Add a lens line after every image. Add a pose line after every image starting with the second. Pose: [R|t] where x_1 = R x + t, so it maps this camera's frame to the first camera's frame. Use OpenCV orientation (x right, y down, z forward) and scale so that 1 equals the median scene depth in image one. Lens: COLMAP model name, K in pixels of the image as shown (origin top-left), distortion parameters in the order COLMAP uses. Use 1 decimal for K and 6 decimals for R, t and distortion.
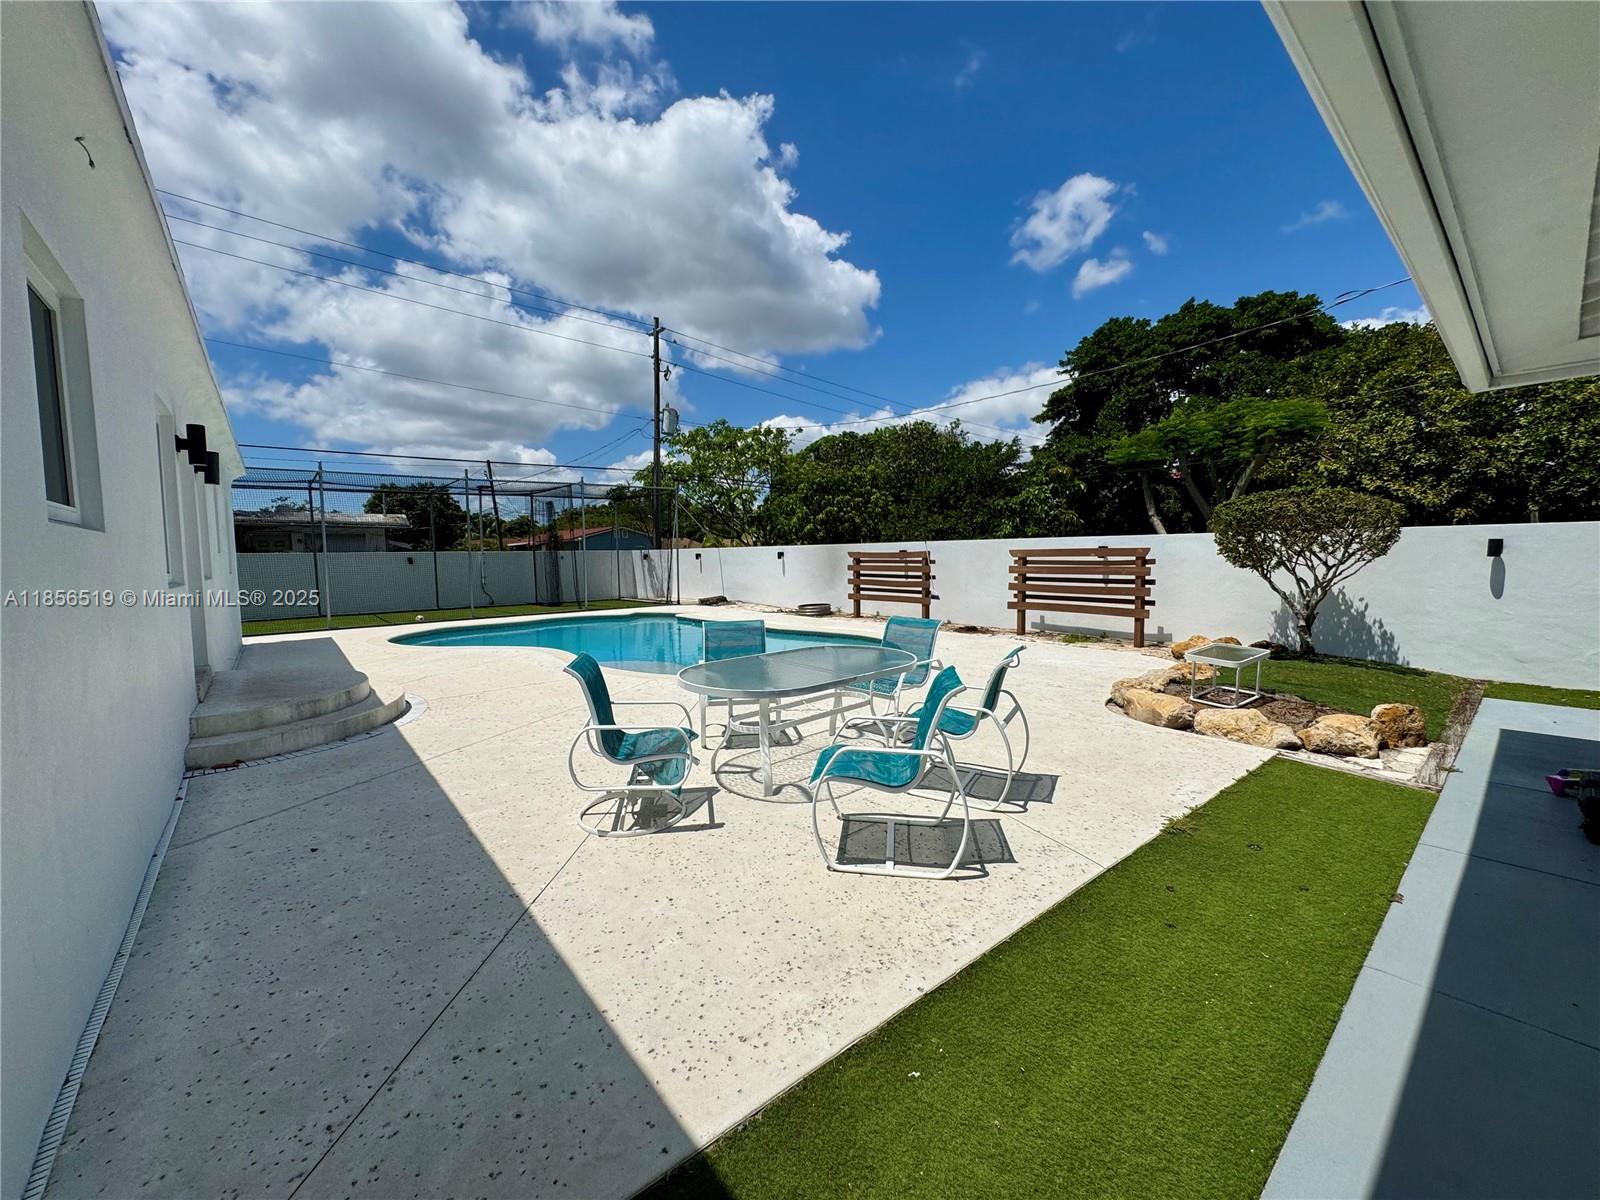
lens RADIAL K [[635.7, 0, 796.4], [0, 635.7, 598.9], [0, 0, 1]] dist [0.000784, 0.000122]
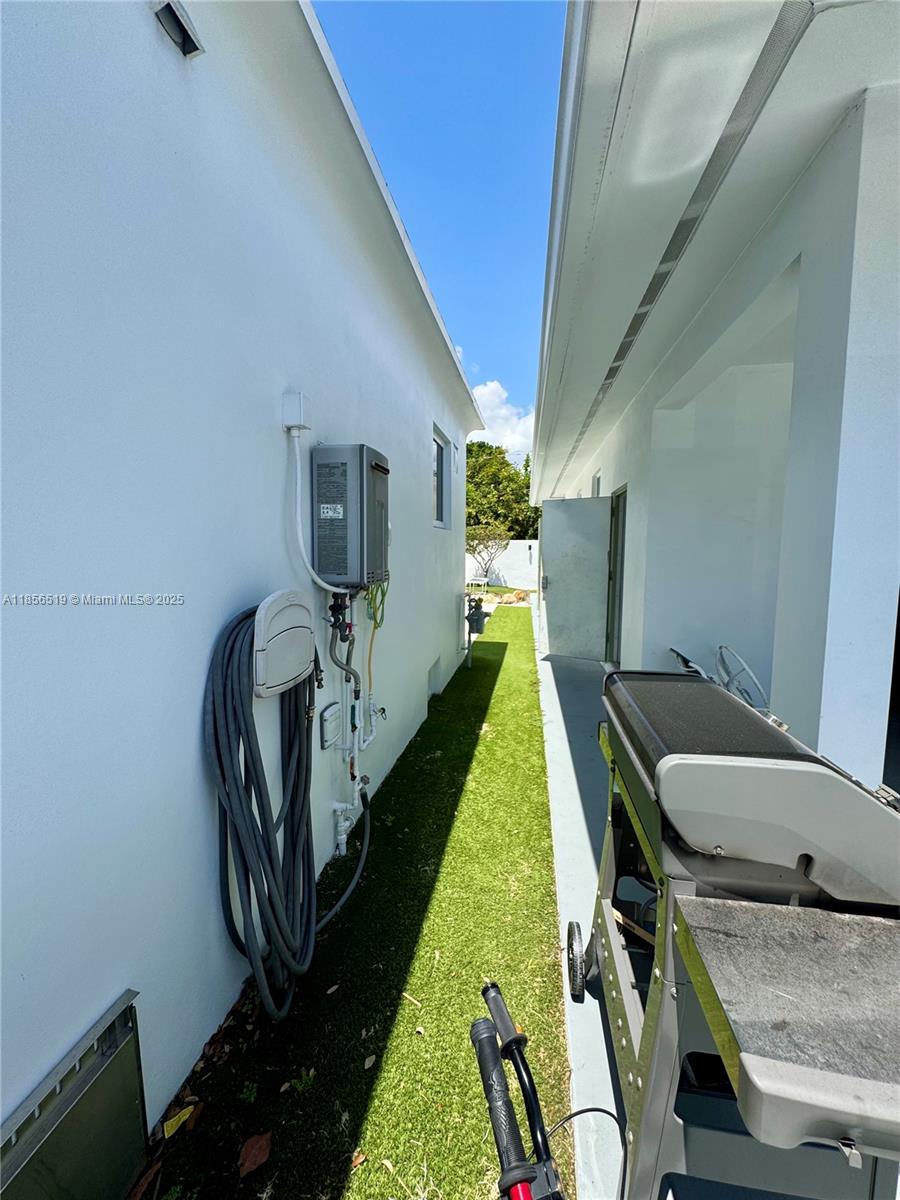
lens RADIAL K [[476.8, 0, 450.0], [0, 476.8, 600.0], [0, 0, 1]] dist [0.000784, 0.000122]
pose [[0.762073, -0.063007, 0.644419, -0.329888], [0.044353, 0.997996, 0.045127, 0.024682], [-0.645971, -0.005808, 0.763340, -0.243316]]
